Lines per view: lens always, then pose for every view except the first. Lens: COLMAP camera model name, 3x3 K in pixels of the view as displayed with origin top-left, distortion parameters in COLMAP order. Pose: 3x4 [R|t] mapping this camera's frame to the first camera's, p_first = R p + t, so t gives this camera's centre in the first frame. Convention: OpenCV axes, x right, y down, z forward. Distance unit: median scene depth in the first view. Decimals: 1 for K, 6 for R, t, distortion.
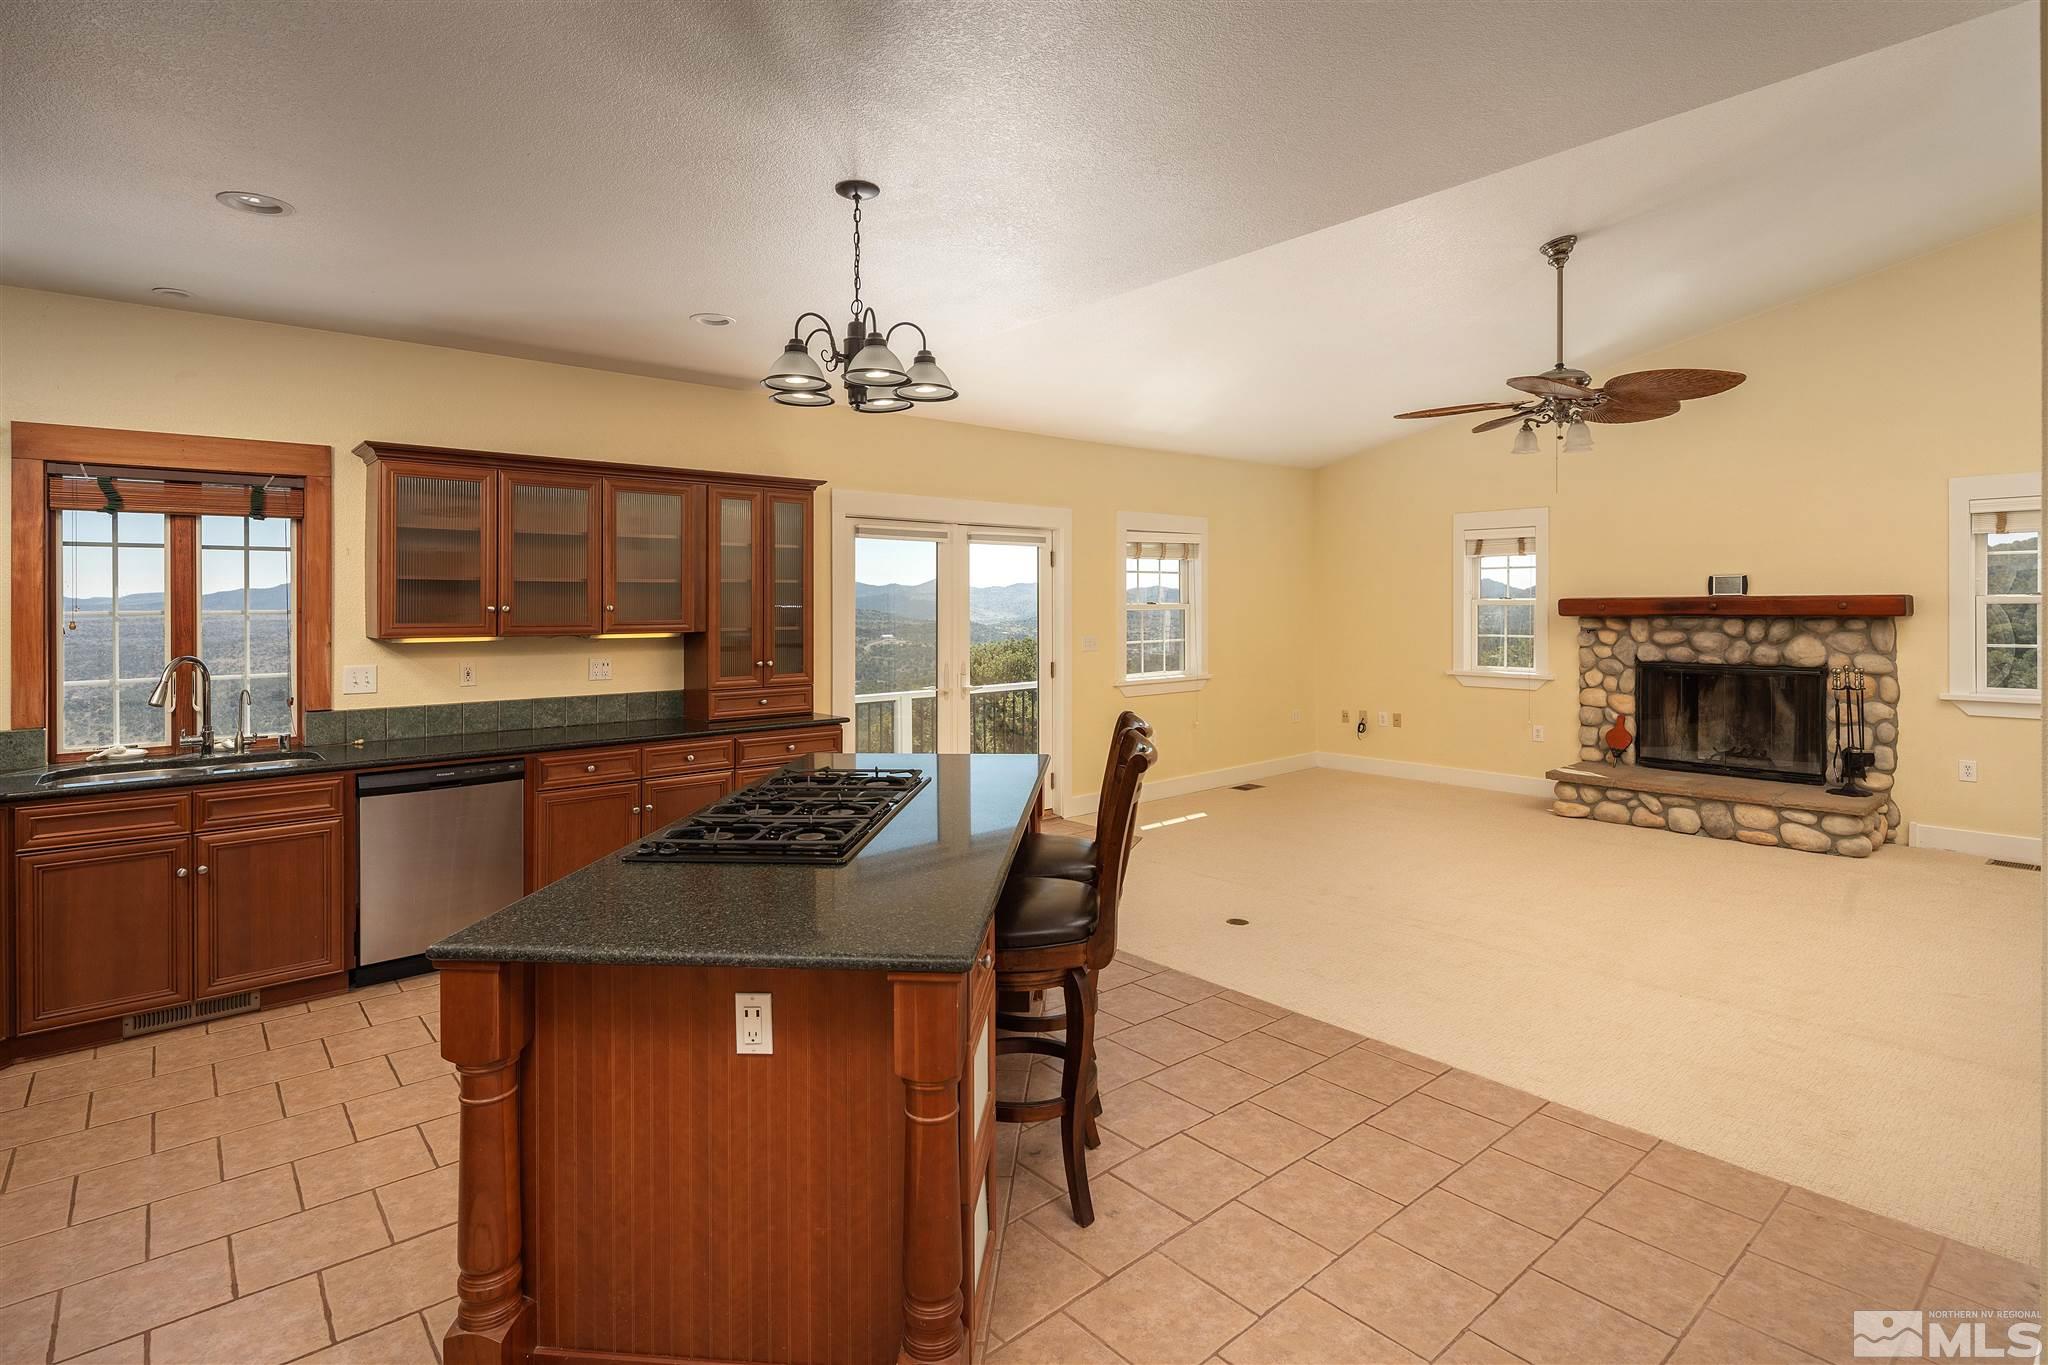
lens RADIAL K [[1017.7, 0, 1019.2], [0, 1017.7, 608.6], [0, 0, 1]] dist [0.000713, -0.000399]
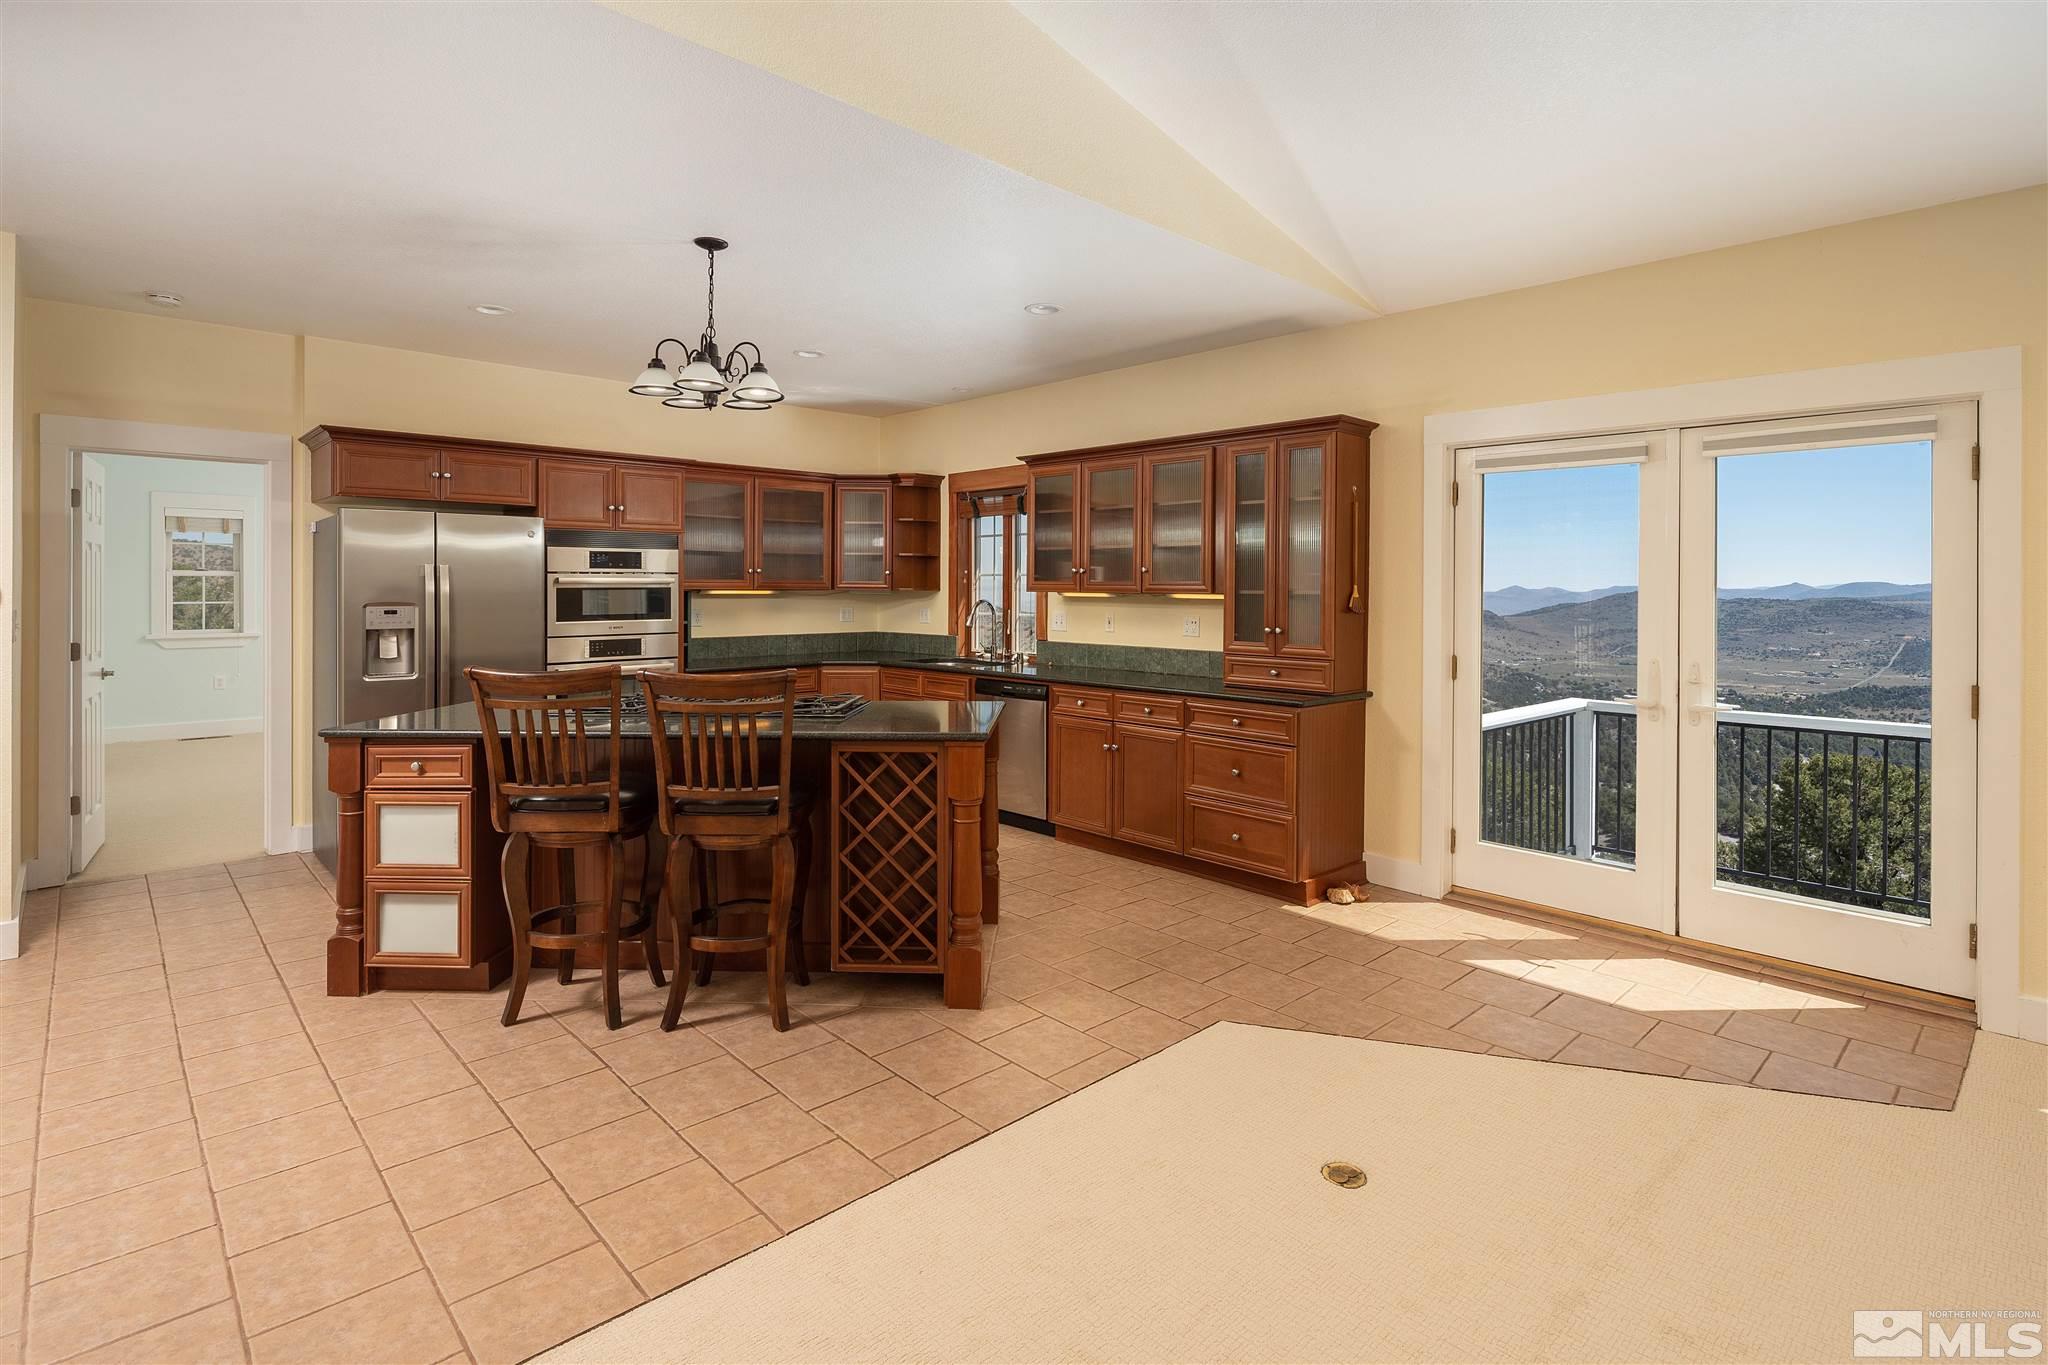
lens RADIAL K [[995.1, 0, 999.8], [0, 995.1, 577.9], [0, 0, 1]] dist [-0.002472, -0.000489]
pose [[0.044987, -0.005326, -0.998973, 0.509960], [-0.010687, 0.999926, -0.005813, 0.012322], [0.998930, 0.010937, 0.044927, 0.584691]]
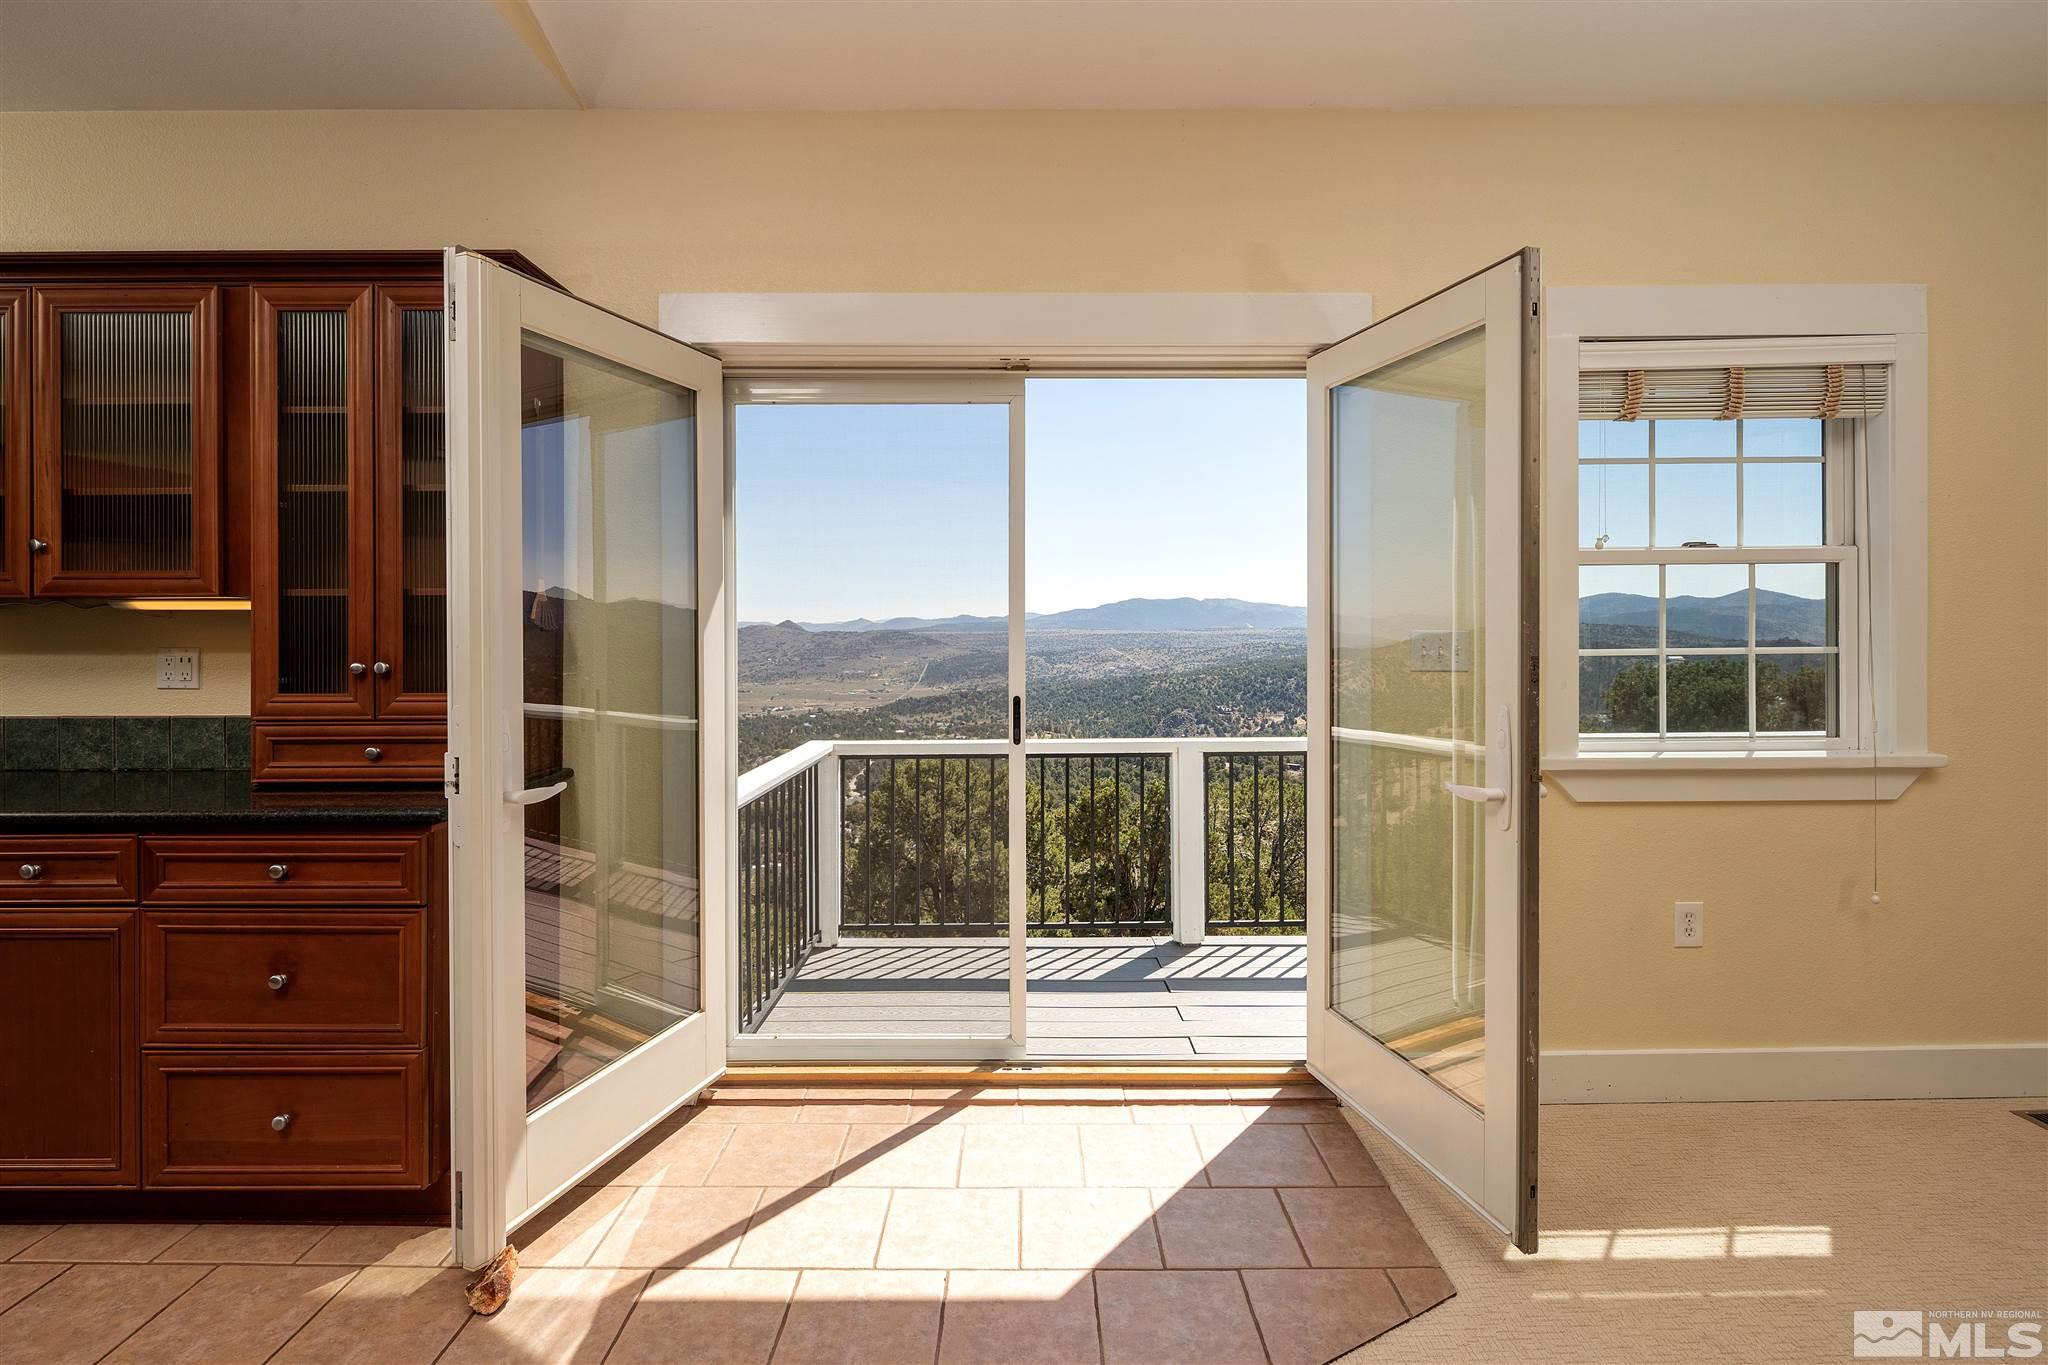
lens RADIAL K [[1017.5, 0, 1020.5], [0, 1017.5, 632.9], [0, 0, 1]] dist [0.002479, 0.000020]
pose [[0.767179, 0.005410, -0.641410, 0.213470], [-0.001264, 0.999975, 0.006923, 0.028661], [0.641431, -0.004500, 0.767167, 0.684247]]
